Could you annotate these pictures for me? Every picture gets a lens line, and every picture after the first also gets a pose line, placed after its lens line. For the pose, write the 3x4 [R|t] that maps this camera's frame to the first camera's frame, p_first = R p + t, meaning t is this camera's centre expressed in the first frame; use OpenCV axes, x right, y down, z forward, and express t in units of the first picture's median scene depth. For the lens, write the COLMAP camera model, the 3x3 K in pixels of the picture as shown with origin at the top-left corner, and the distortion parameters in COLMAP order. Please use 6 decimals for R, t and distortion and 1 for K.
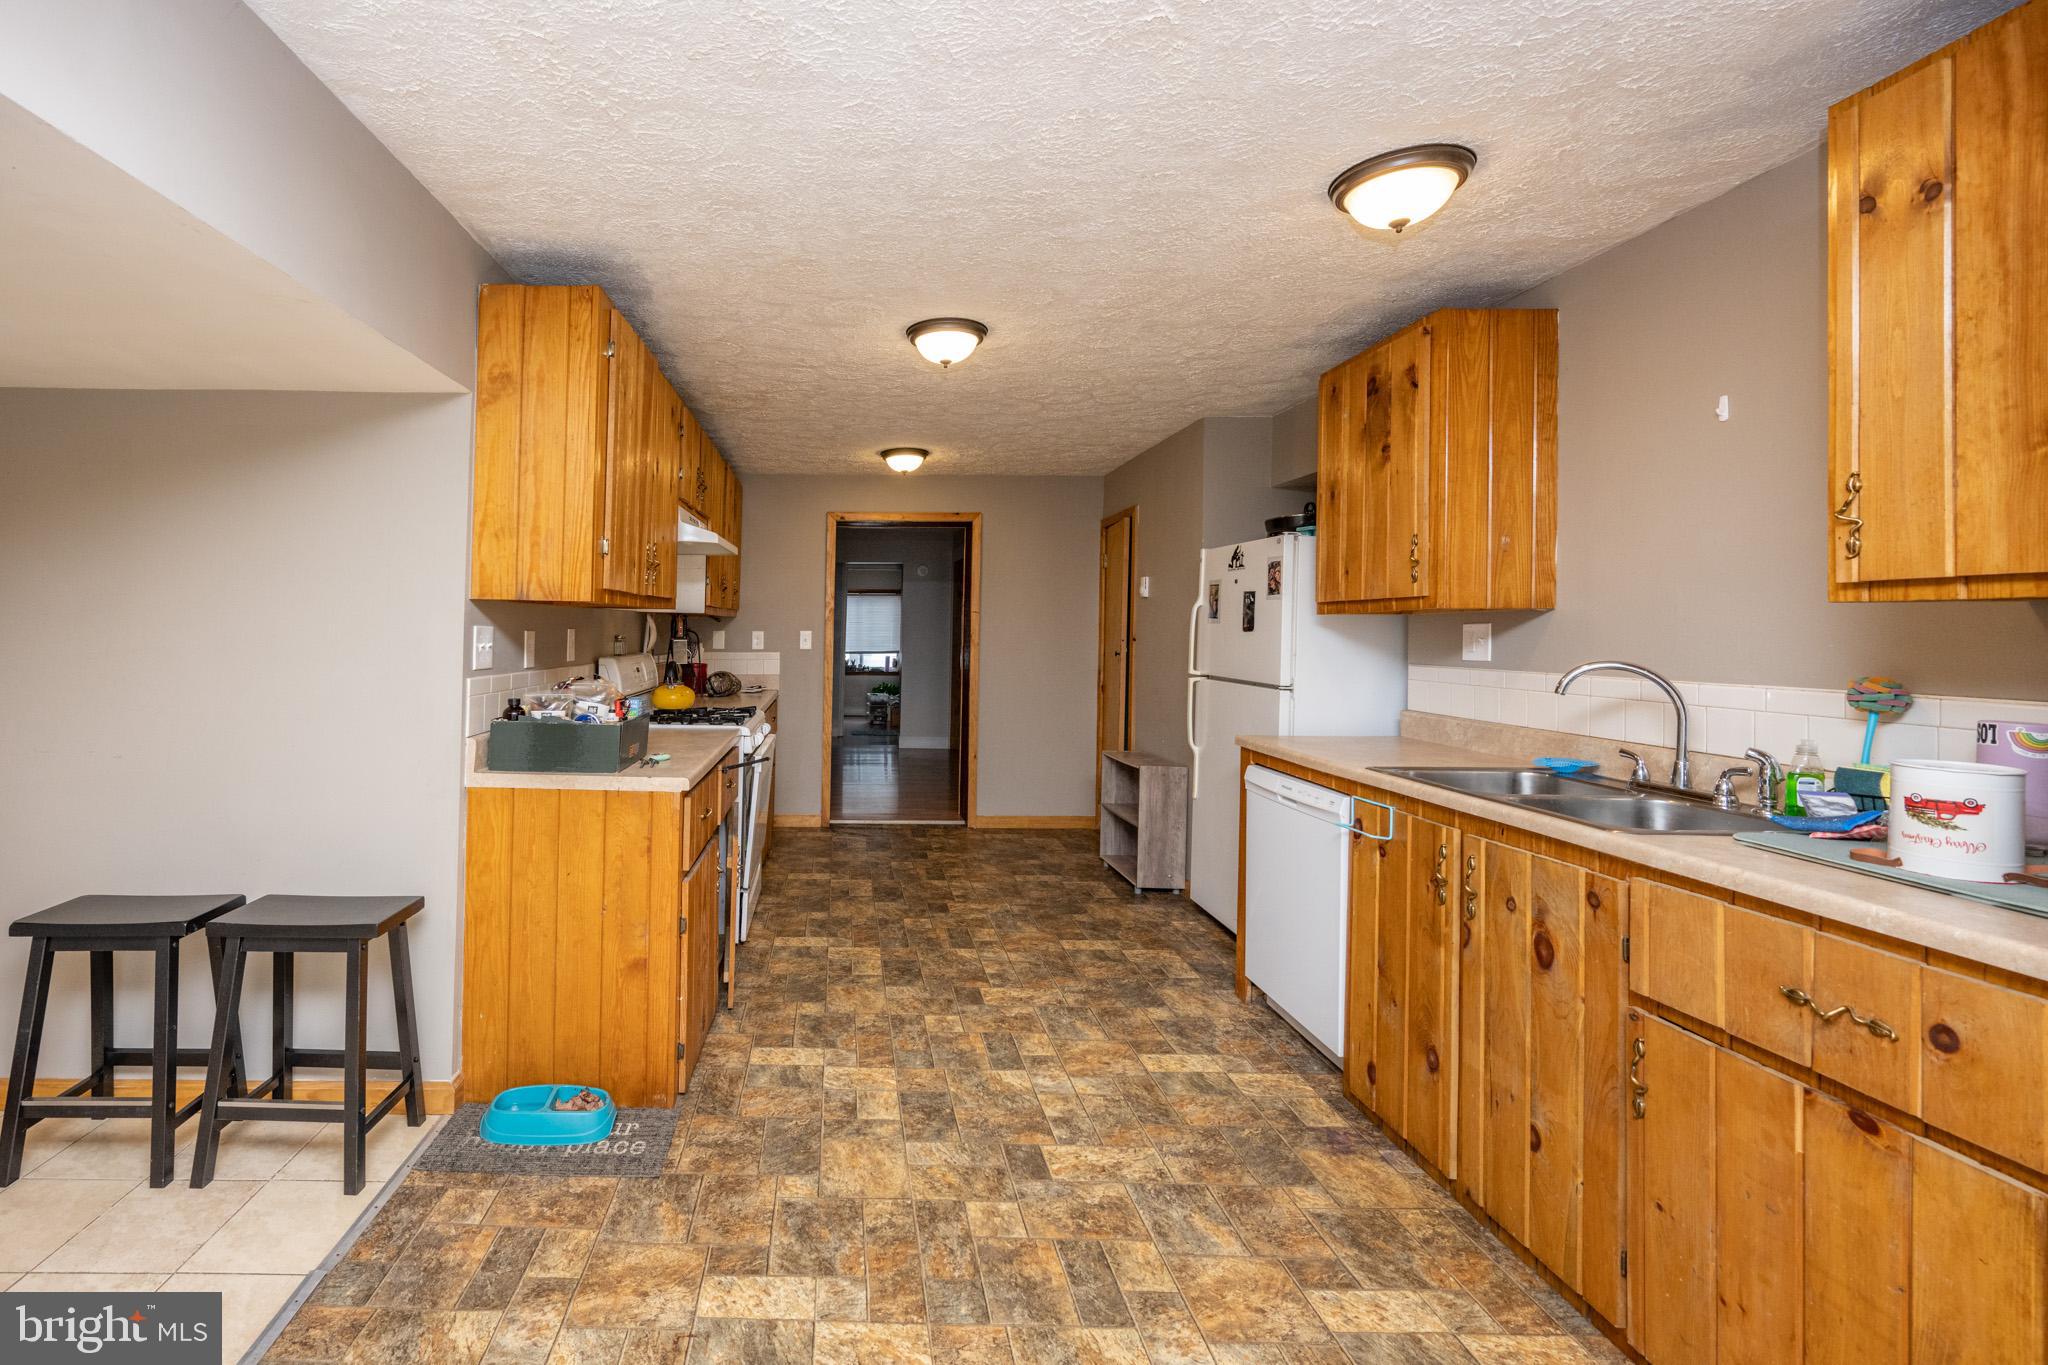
lens RADIAL K [[807.0, 0, 1049.9], [0, 807.0, 605.0], [0, 0, 1]] dist [-0.001658, -0.000288]
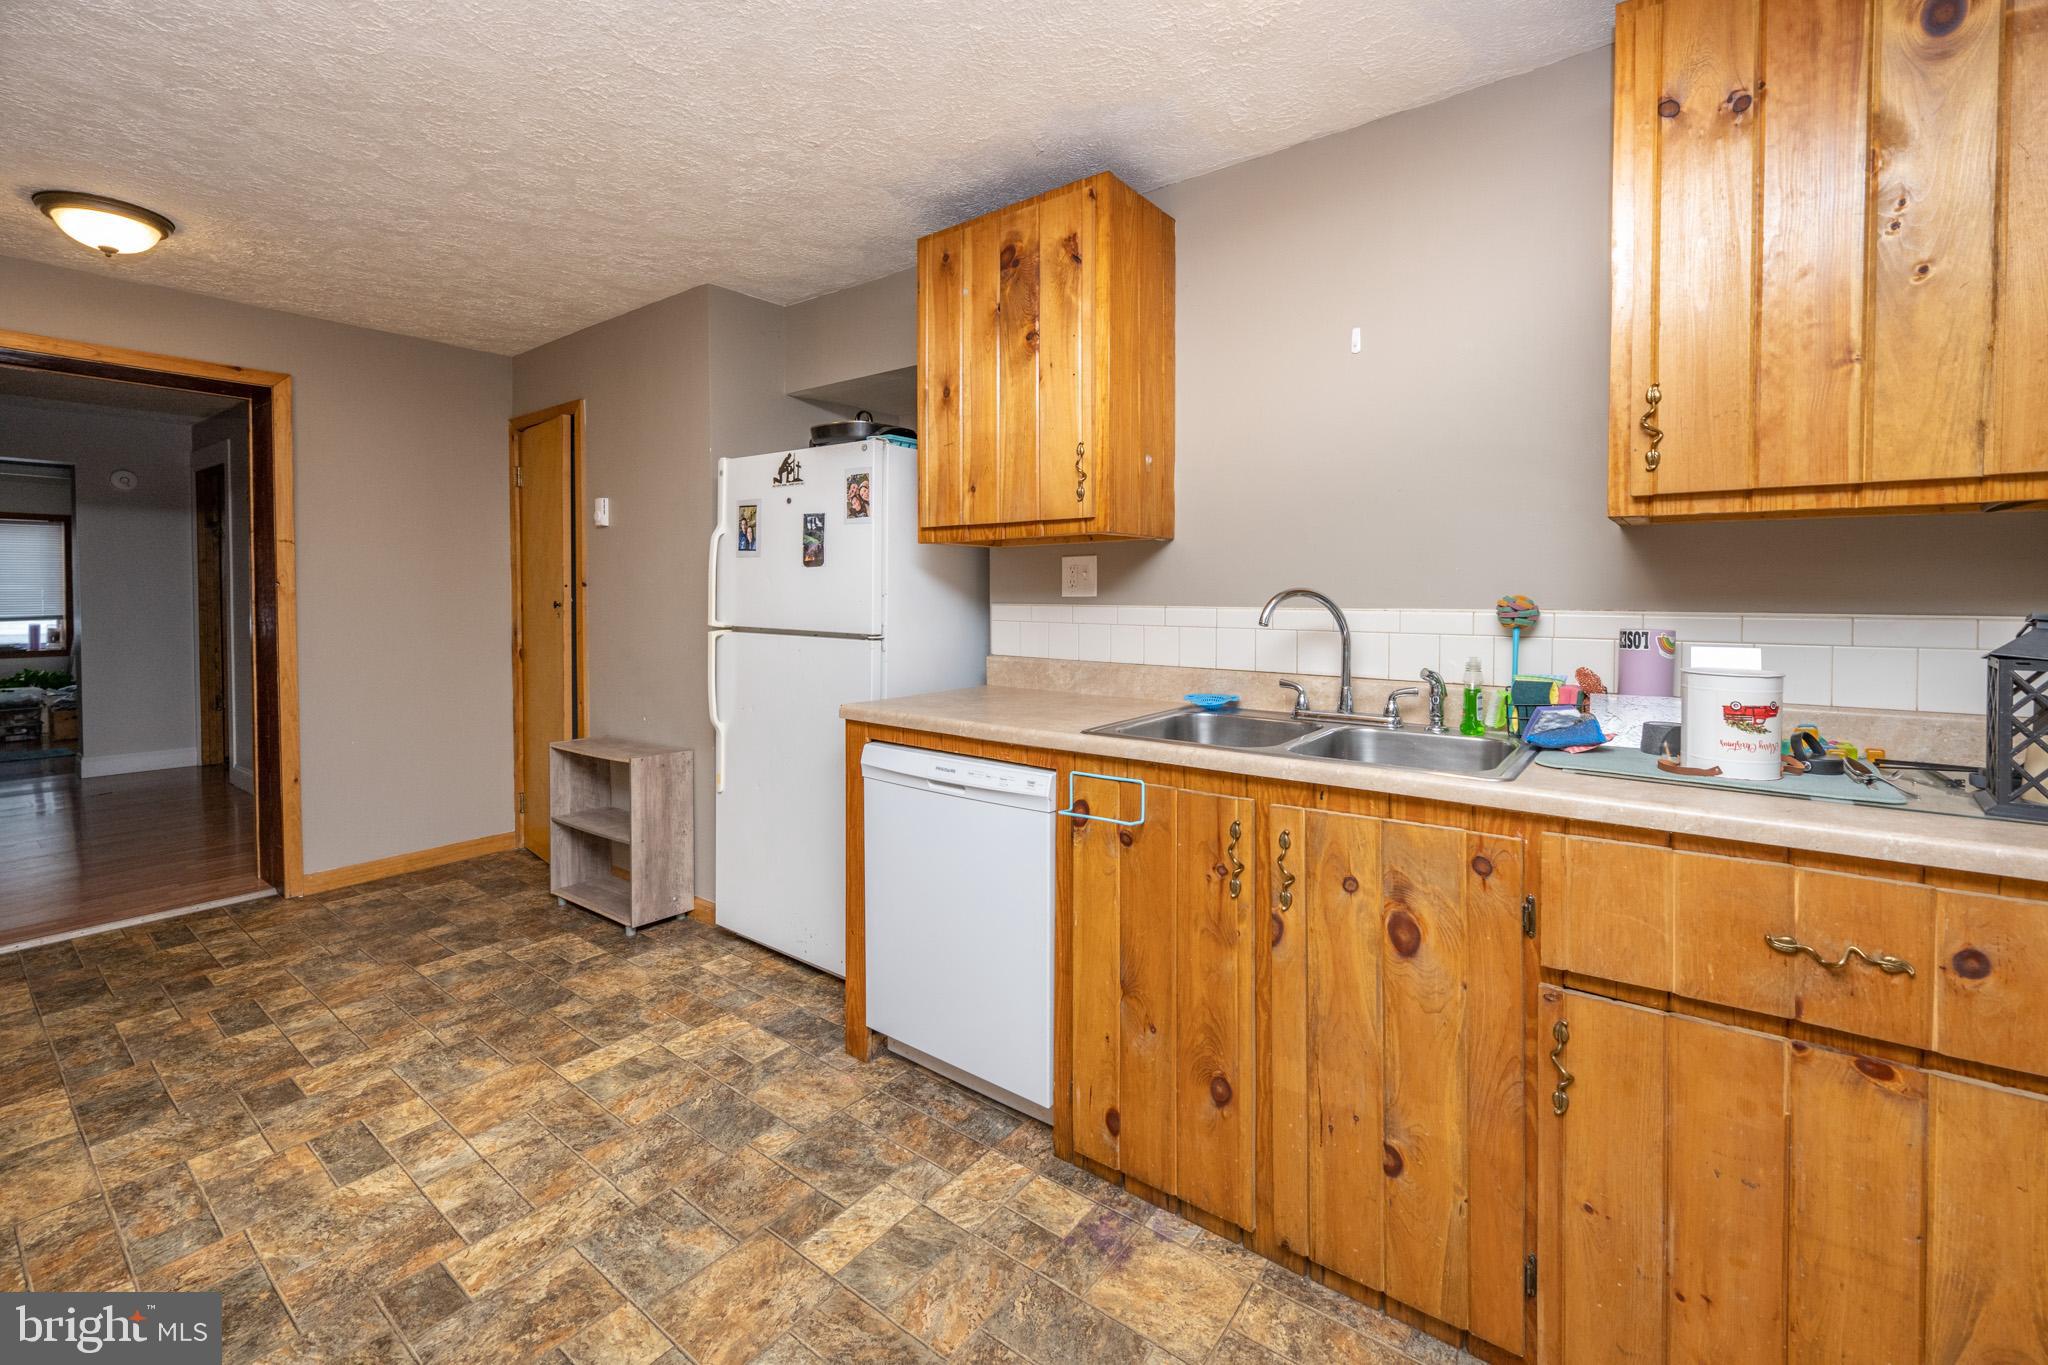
lens RADIAL K [[807.0, 0, 1049.9], [0, 807.0, 605.0], [0, 0, 1]] dist [-0.001658, -0.000288]
pose [[0.758747, -0.026162, 0.650860, -0.122224], [-0.013622, 0.998337, 0.056009, 0.035376], [-0.651243, -0.051363, 0.757129, 0.418112]]
